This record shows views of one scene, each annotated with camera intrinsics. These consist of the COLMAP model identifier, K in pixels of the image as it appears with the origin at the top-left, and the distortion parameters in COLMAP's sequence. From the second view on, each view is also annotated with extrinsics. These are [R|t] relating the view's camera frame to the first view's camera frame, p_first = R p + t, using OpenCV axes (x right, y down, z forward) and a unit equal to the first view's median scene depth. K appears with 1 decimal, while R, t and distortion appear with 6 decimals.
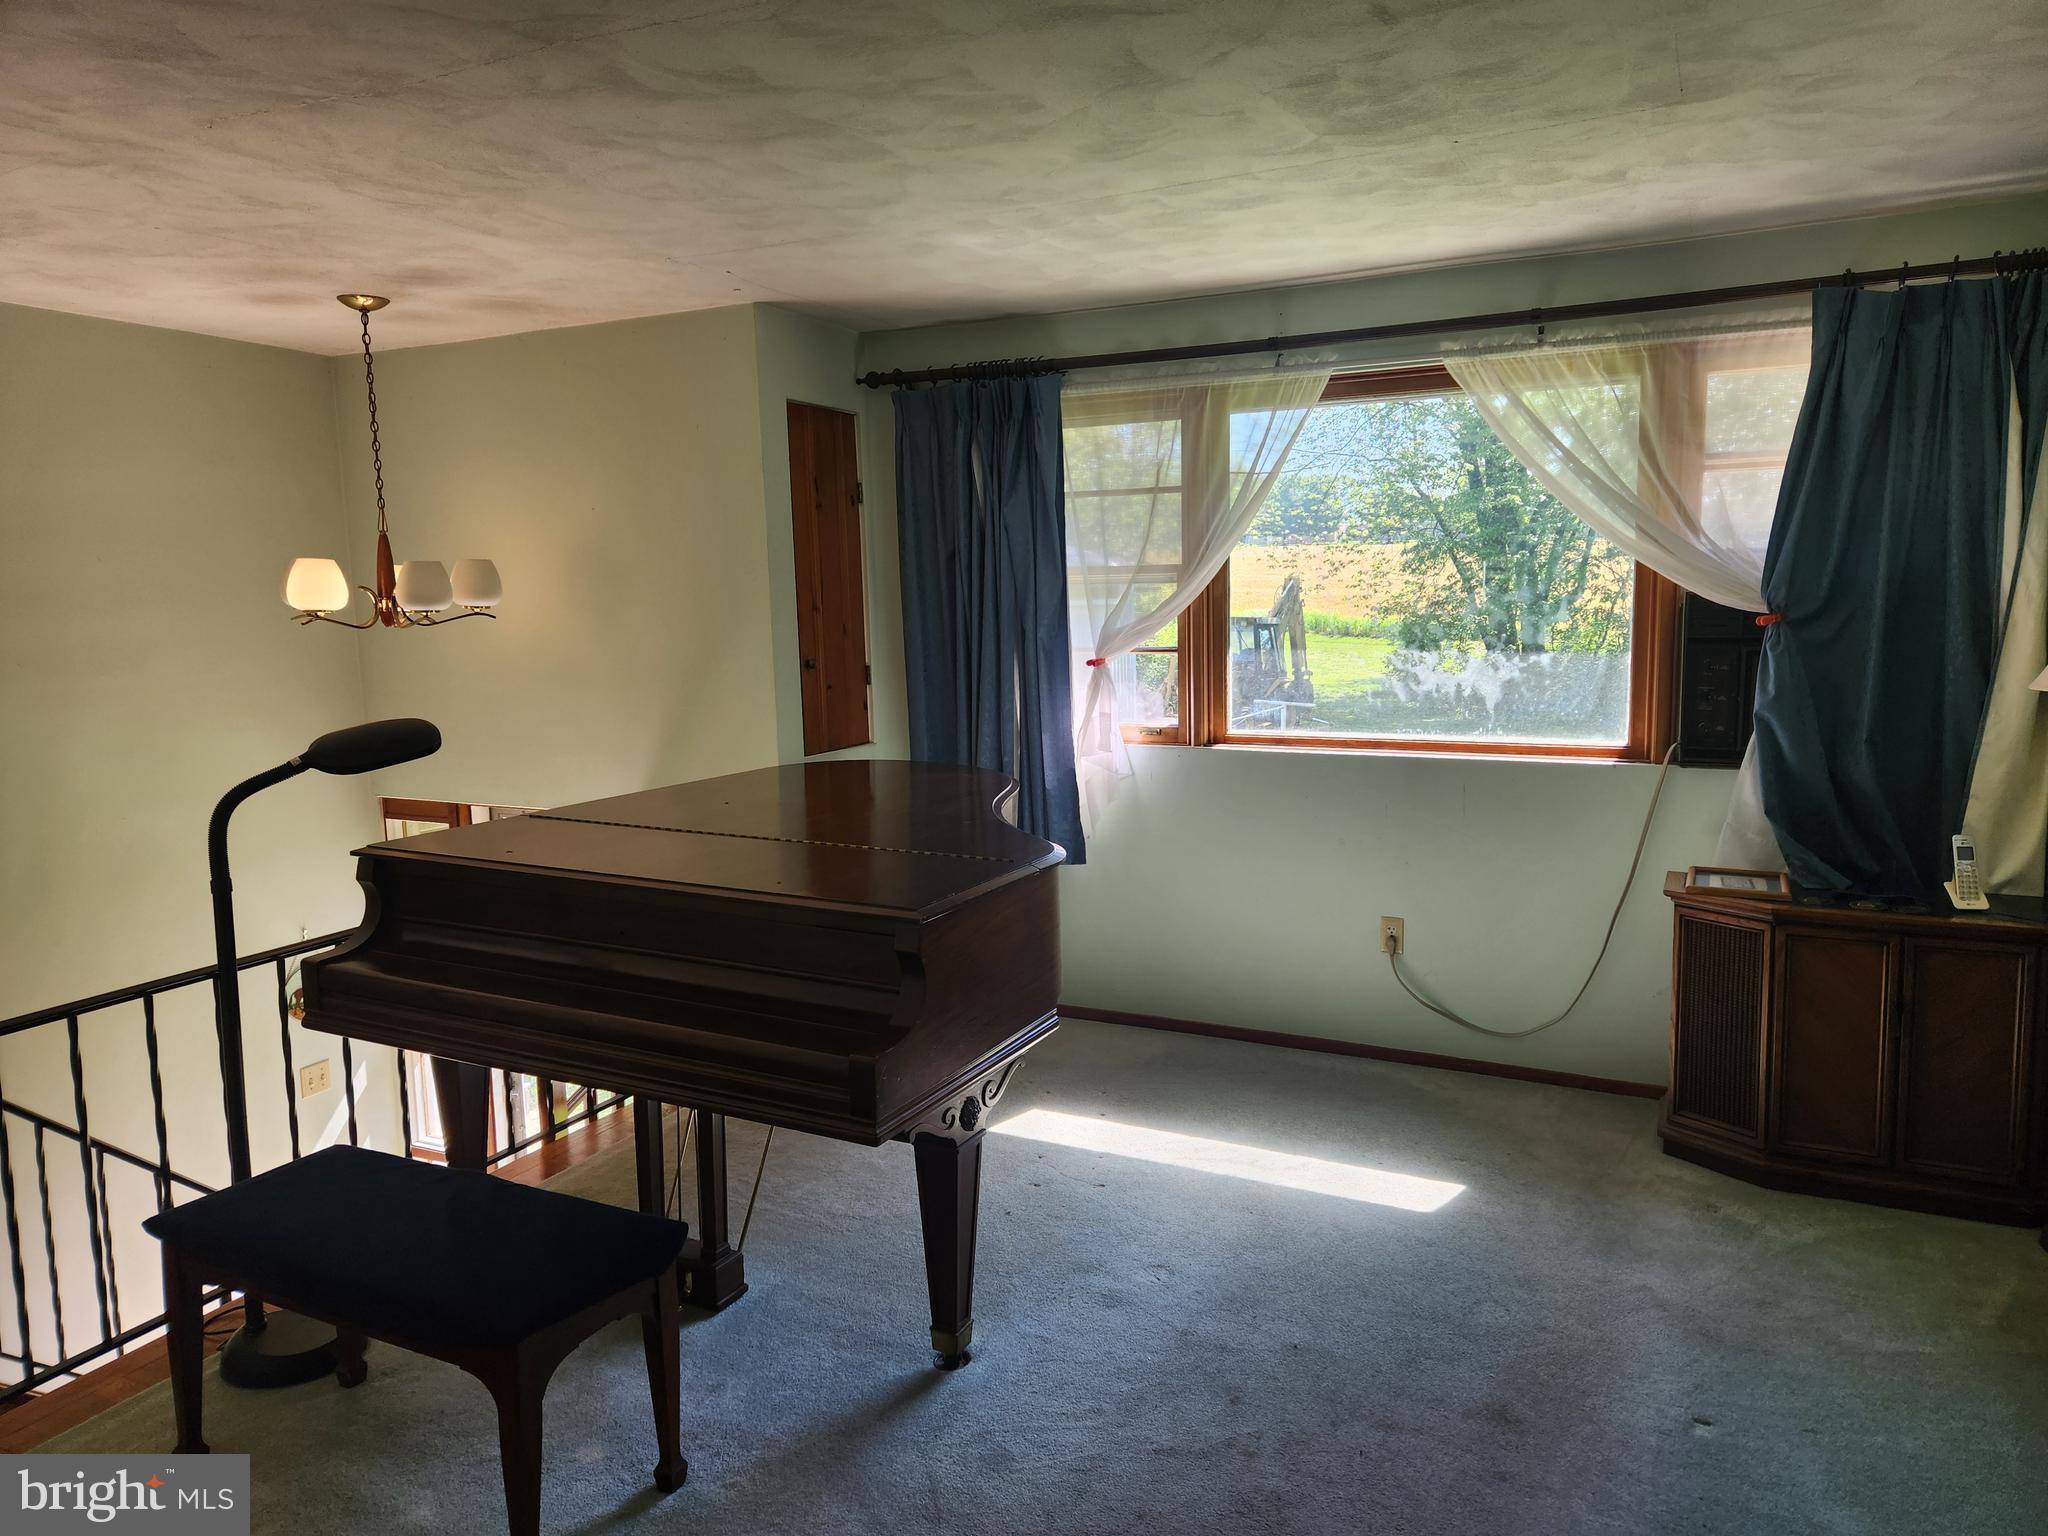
lens RADIAL K [[1350.5, 0, 1032.1], [0, 1350.5, 757.0], [0, 0, 1]] dist [0.055214, -0.045087]
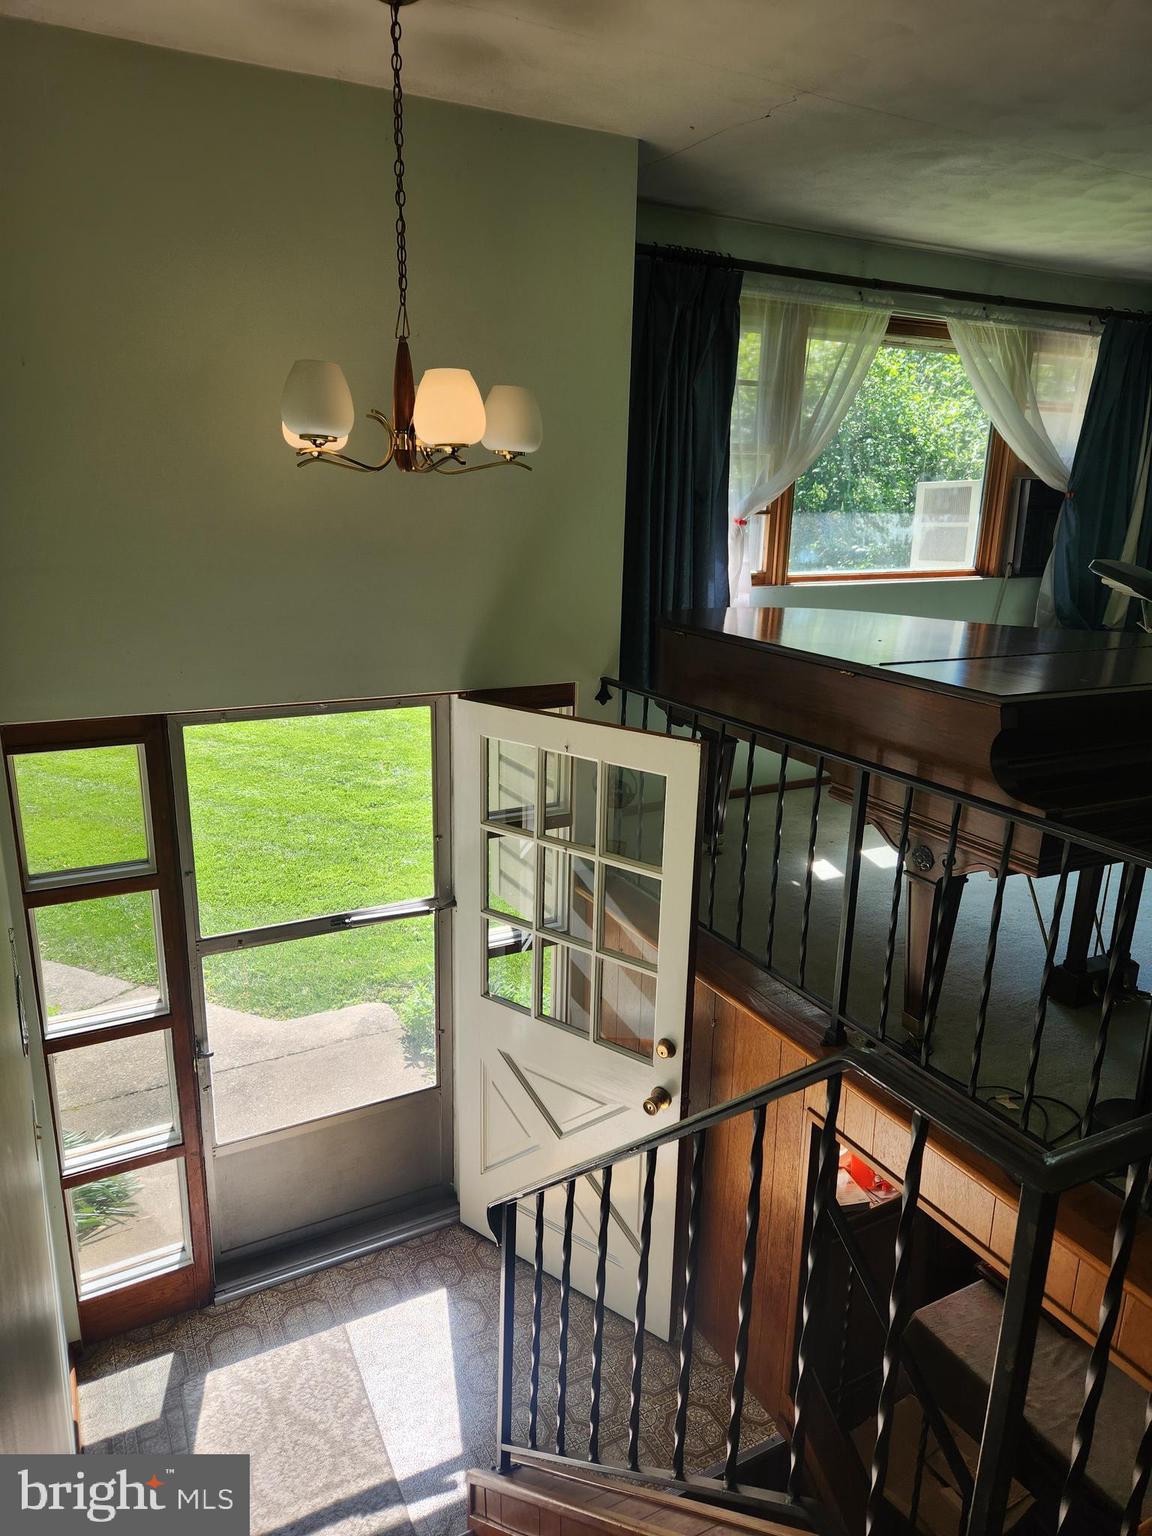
lens RADIAL K [[1012.9, 0, 580.9], [0, 1012.9, 780.6], [0, 0, 1]] dist [0.055214, -0.045087]
pose [[0.583607, -0.199163, 0.787233, -1.012441], [0.067783, 0.978021, 0.197181, -0.037209], [-0.809202, -0.061715, 0.584280, 0.652844]]
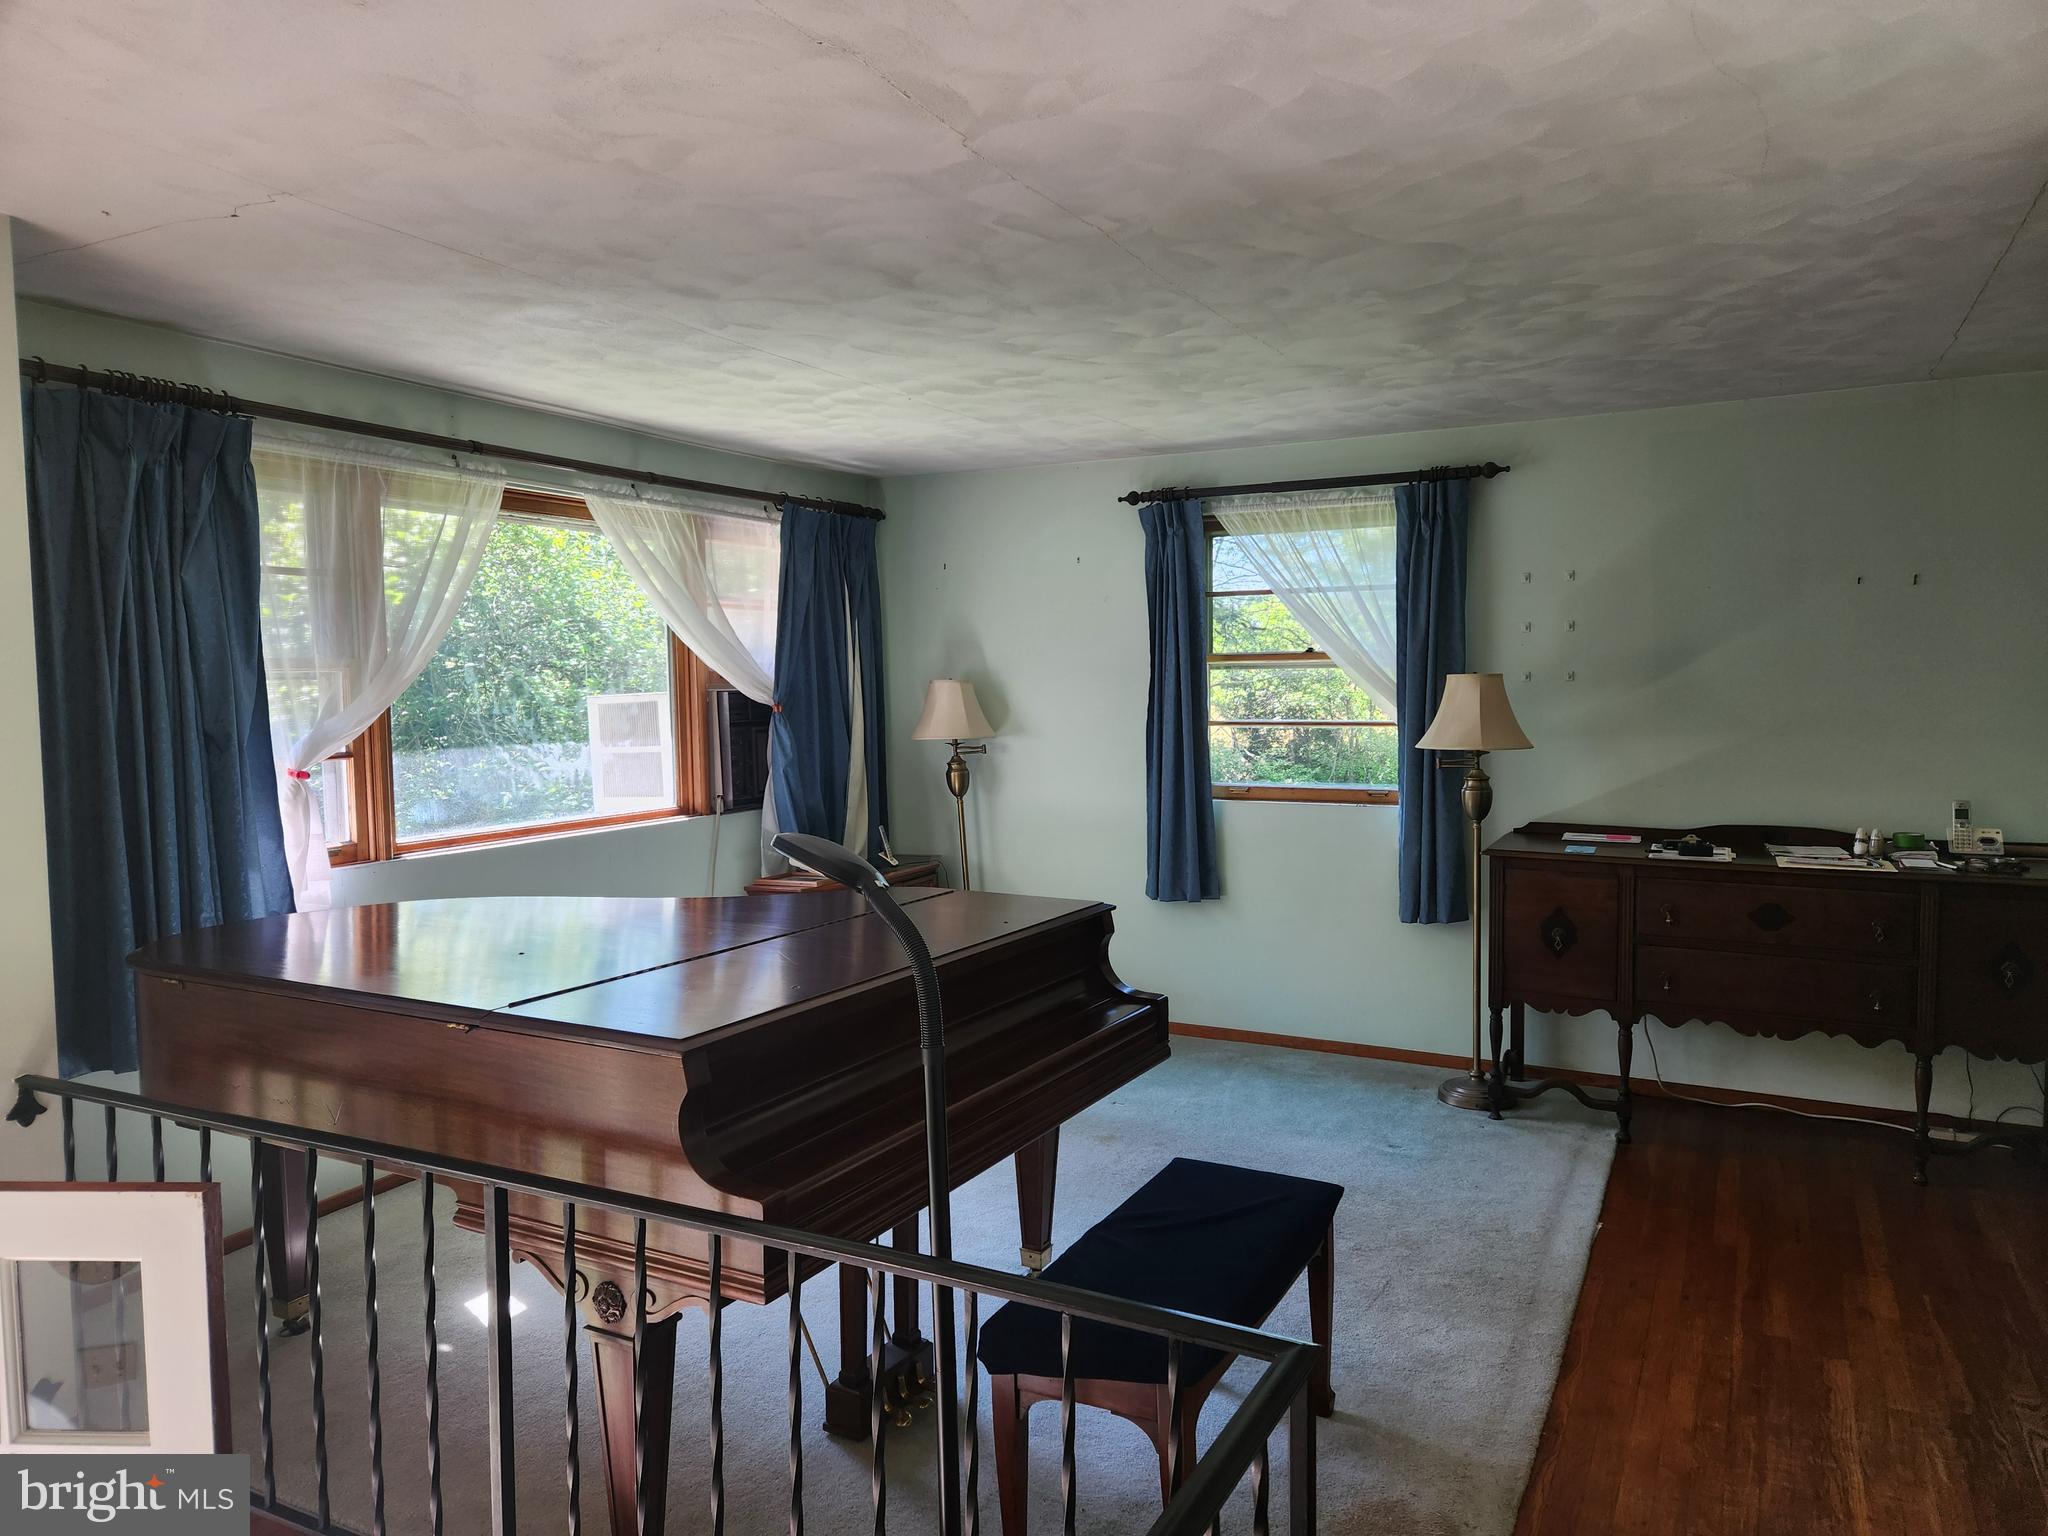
lens RADIAL K [[1350.5, 0, 1039.6], [0, 1350.5, 773.3], [0, 0, 1]] dist [0.055214, -0.045087]
pose [[0.026192, -0.058342, 0.997953, -0.919475], [0.129204, 0.990120, 0.054493, -0.069675], [-0.991272, 0.127512, 0.033471, 0.630576]]
